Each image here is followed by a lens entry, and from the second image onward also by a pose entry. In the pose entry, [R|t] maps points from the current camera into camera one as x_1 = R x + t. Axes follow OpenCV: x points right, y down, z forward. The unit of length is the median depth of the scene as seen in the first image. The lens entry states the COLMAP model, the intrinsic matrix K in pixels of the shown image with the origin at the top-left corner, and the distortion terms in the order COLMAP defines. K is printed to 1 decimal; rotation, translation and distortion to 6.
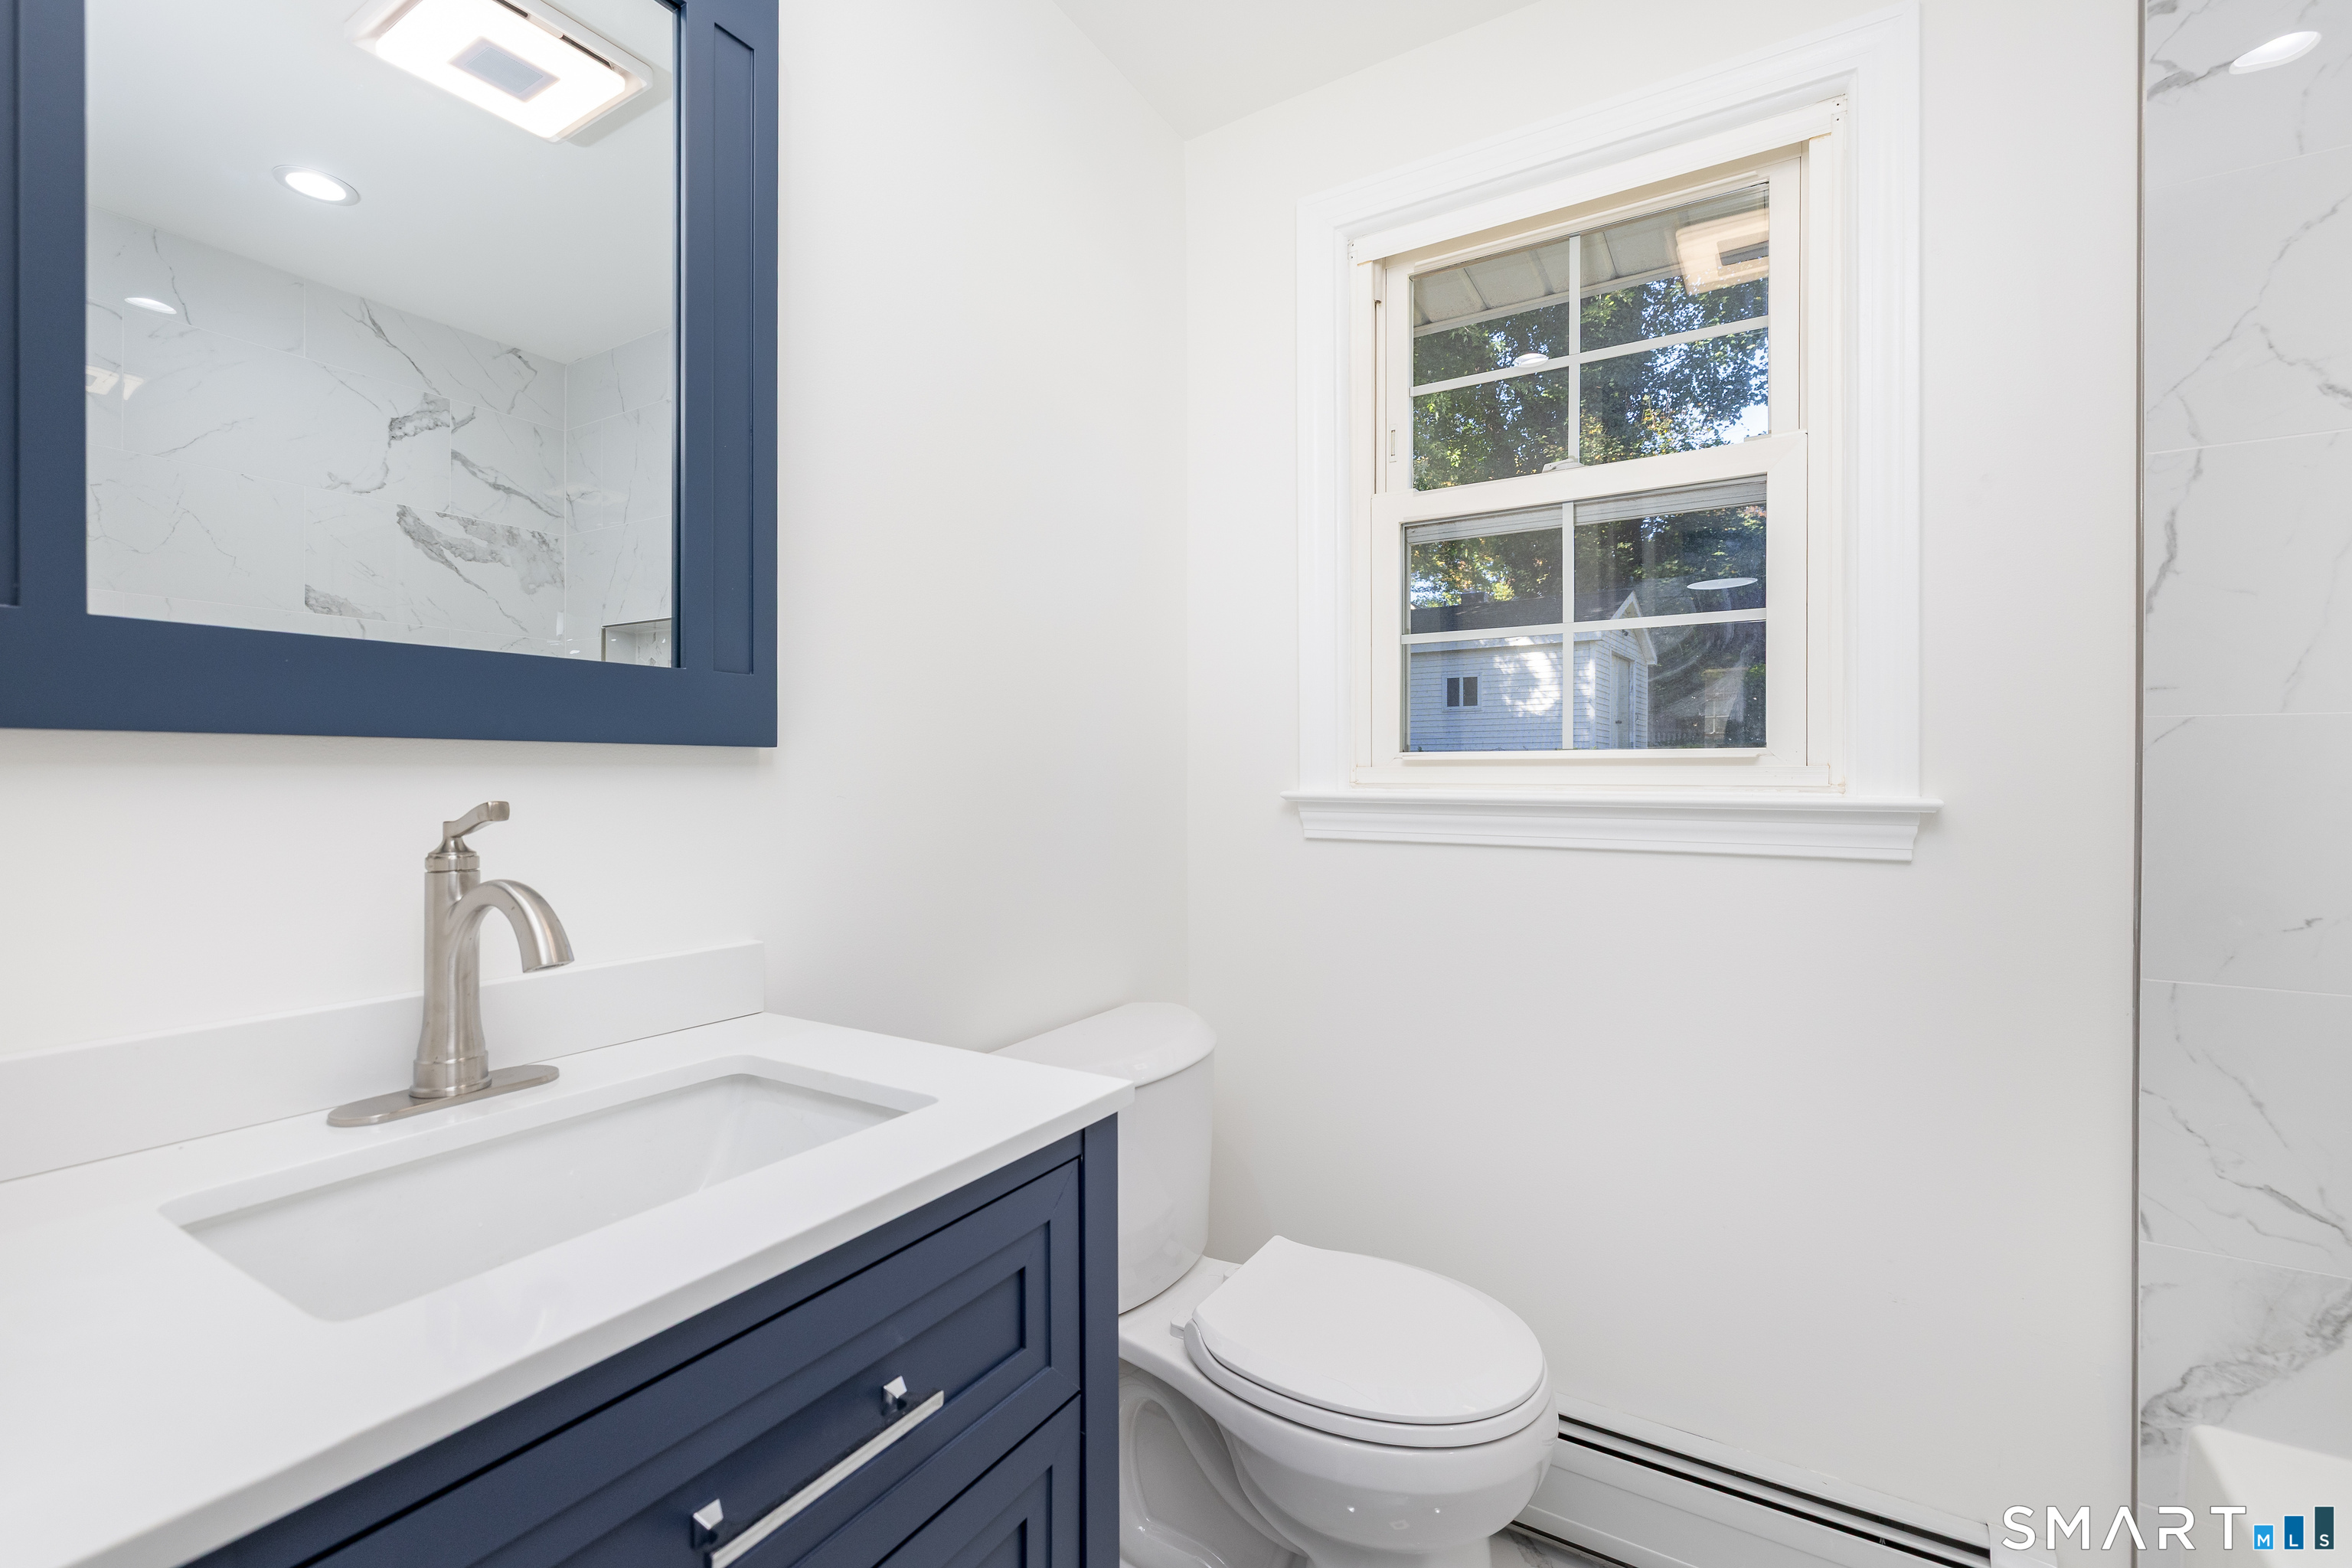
lens RADIAL K [[1006.7, 0, 1176.0], [0, 1006.7, 784.0], [0, 0, 1]] dist [0.001945, 0.000383]
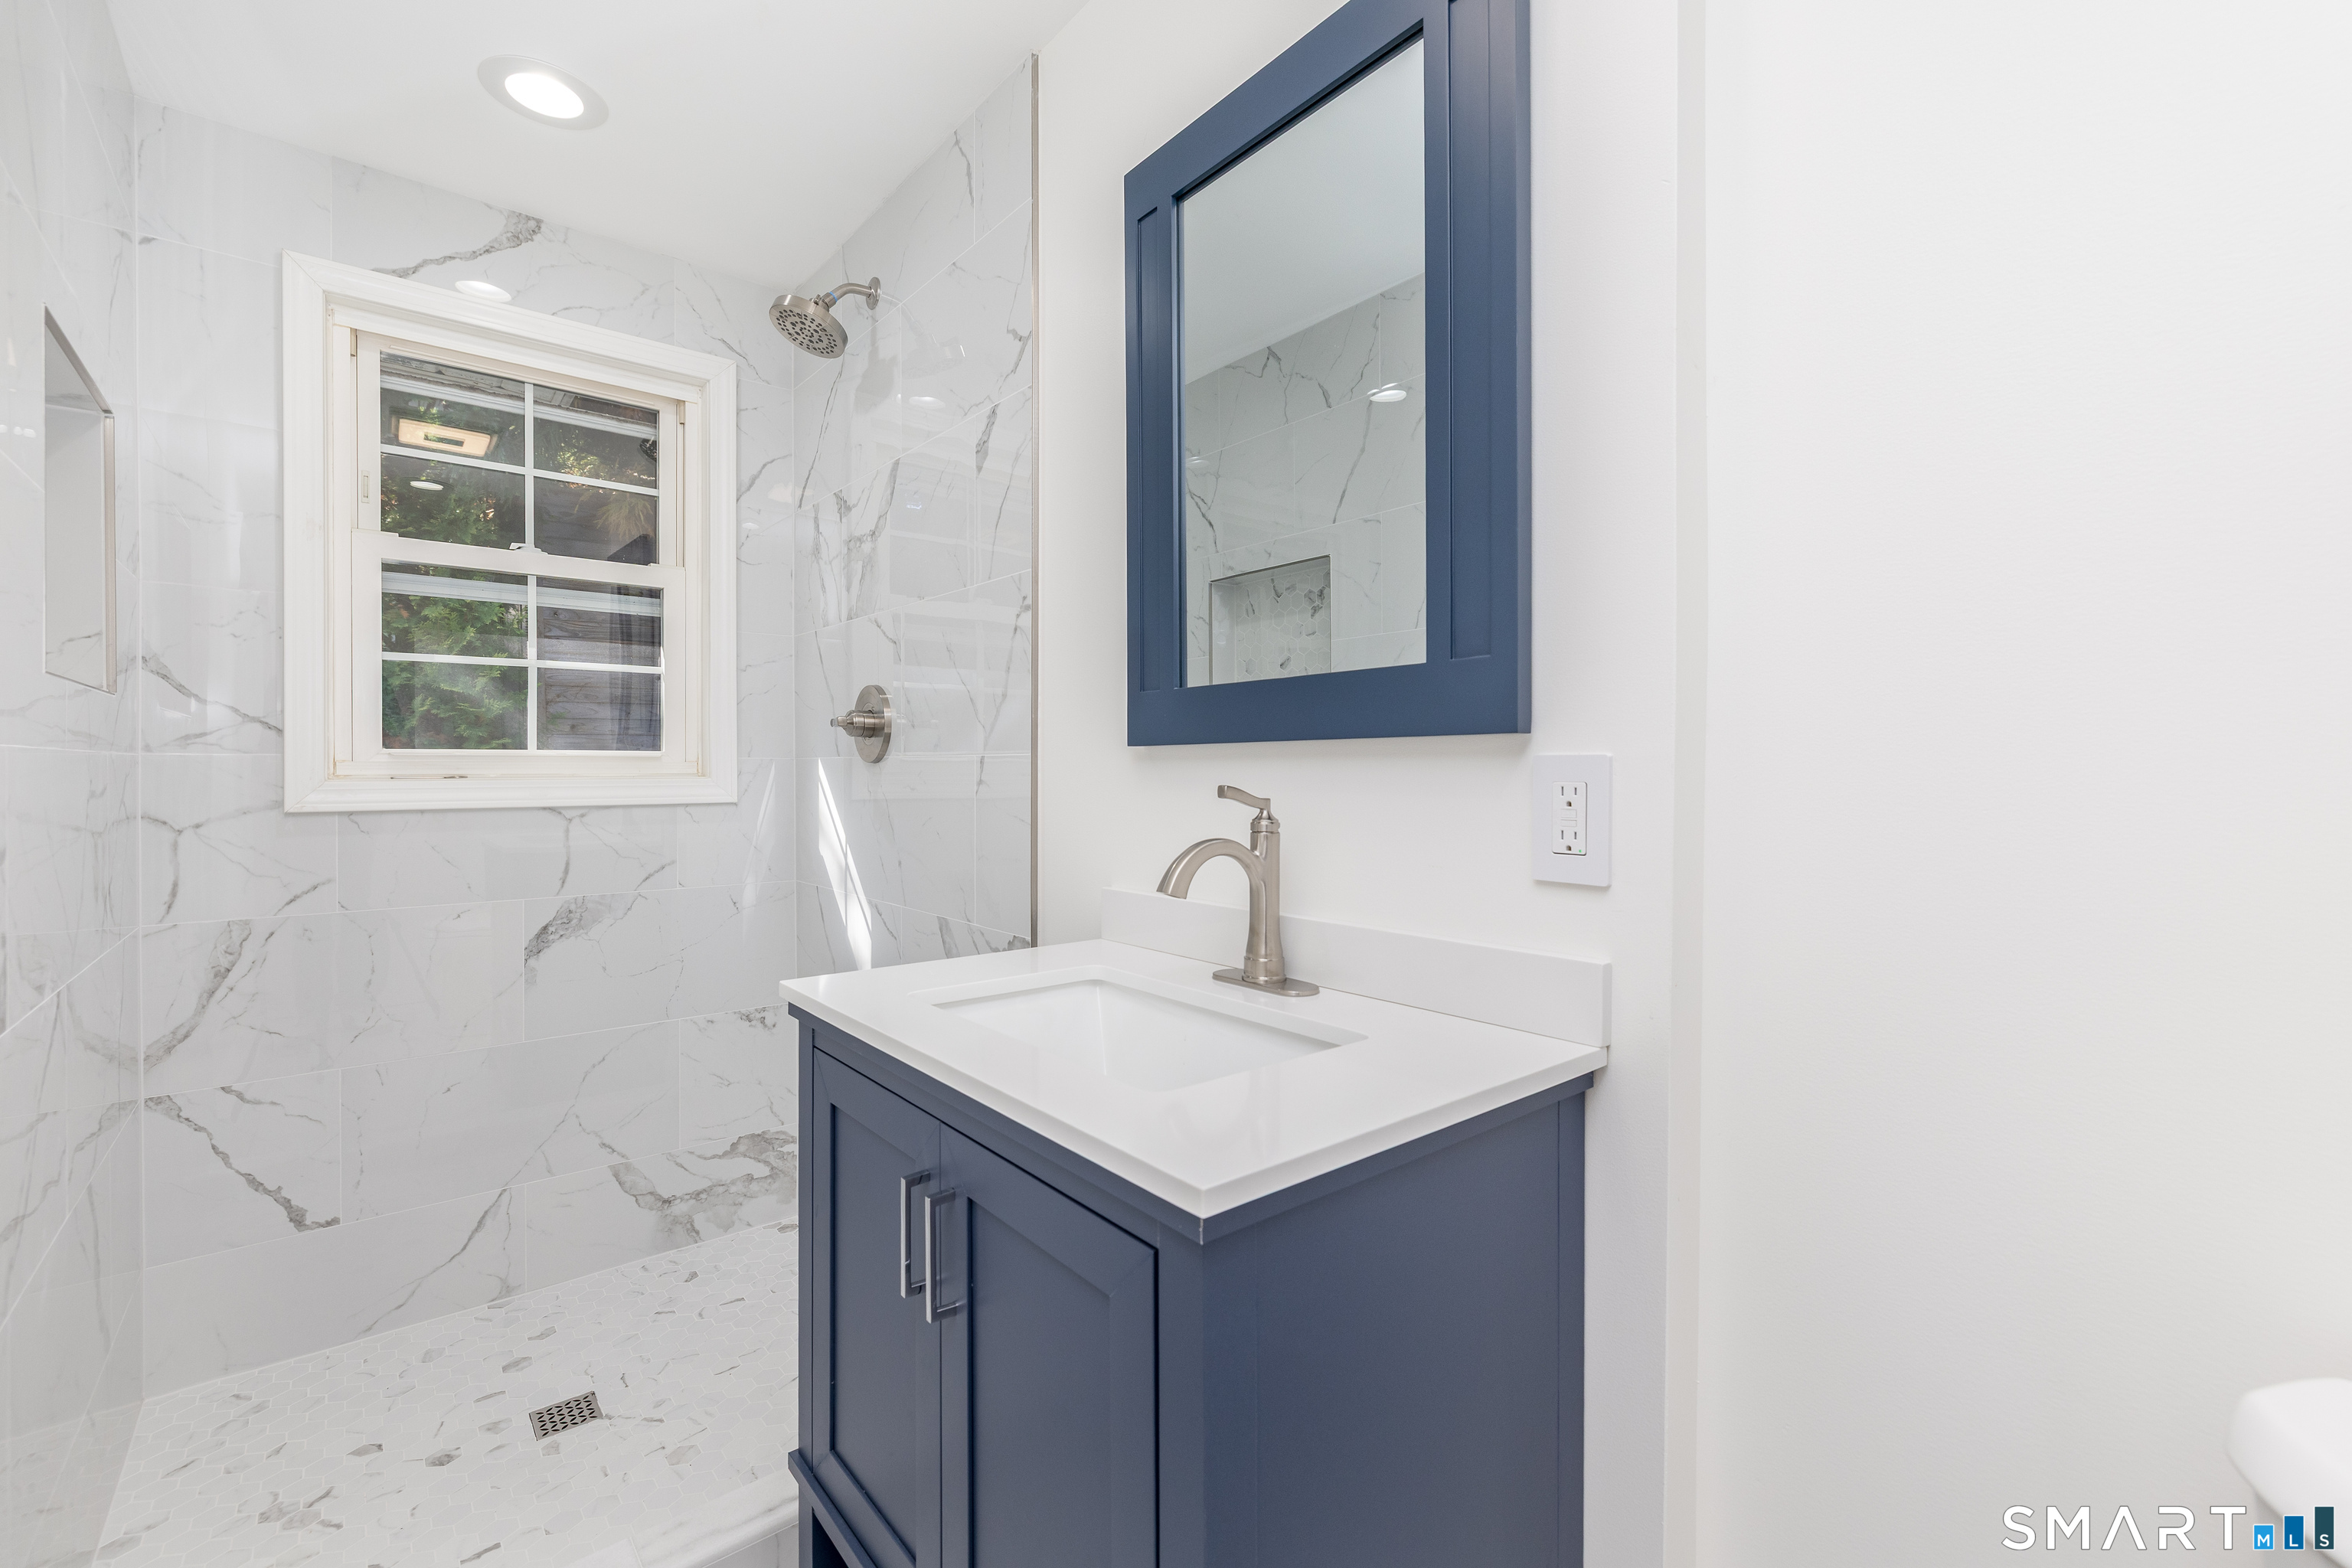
lens RADIAL K [[1006.7, 0, 1176.0], [0, 1006.7, 784.0], [0, 0, 1]] dist [0.001945, 0.000383]
pose [[0.461703, 0.004655, -0.887022, 0.529523], [0.009191, 0.999907, 0.010032, 0.002363], [0.886987, -0.012784, 0.461618, 0.216482]]
